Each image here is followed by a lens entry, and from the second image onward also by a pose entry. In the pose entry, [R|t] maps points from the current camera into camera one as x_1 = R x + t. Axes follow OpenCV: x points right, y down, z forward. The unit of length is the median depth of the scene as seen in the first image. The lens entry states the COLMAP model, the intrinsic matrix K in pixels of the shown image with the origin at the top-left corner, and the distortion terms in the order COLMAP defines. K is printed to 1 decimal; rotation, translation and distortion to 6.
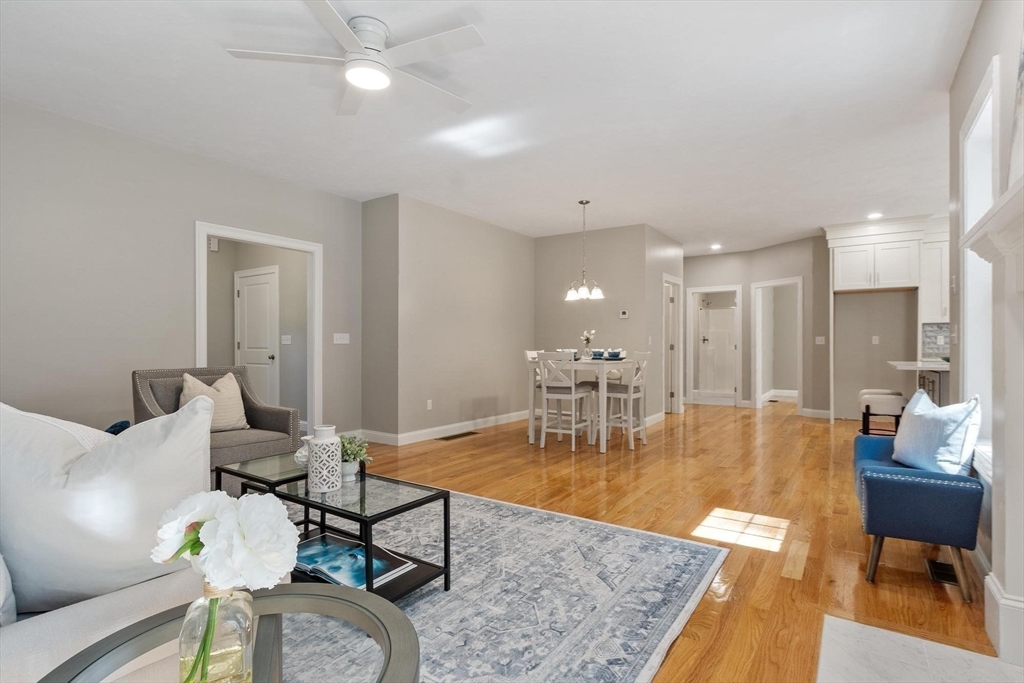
lens RADIAL K [[524.3, 0, 516.6], [0, 524.3, 339.4], [0, 0, 1]] dist [-0.001982, -0.000542]
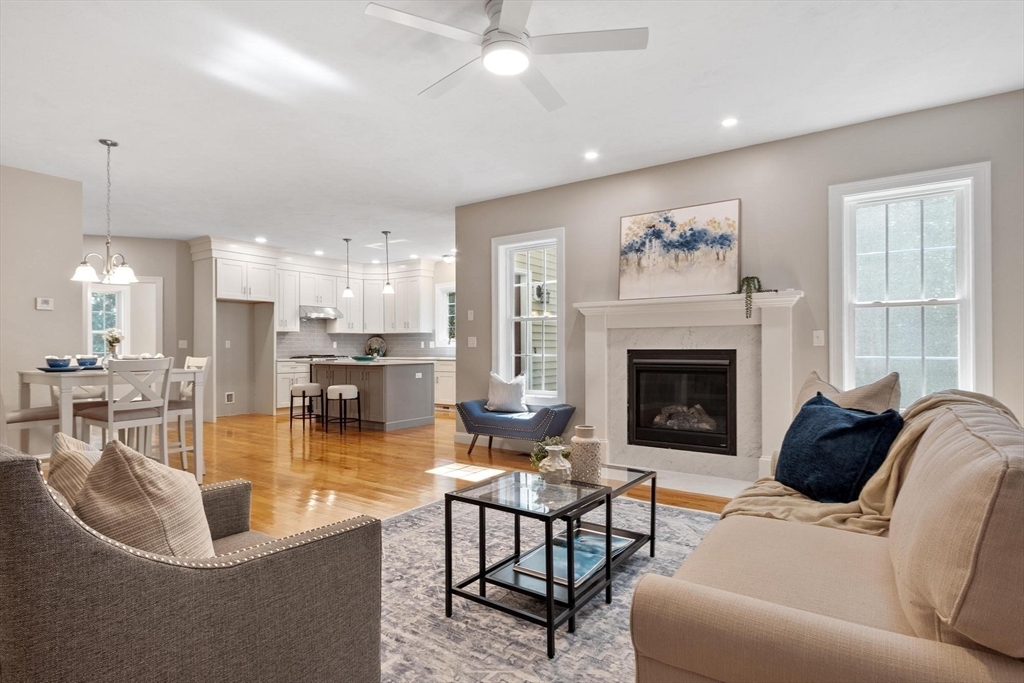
lens RADIAL K [[524.3, 0, 517.6], [0, 524.3, 345.4], [0, 0, 1]] dist [-0.001982, -0.000542]
pose [[0.003792, 0.004295, 0.999984, -0.521257], [-0.008496, 0.999955, -0.004262, 0.004067], [-0.999957, -0.008480, 0.003828, 0.422339]]
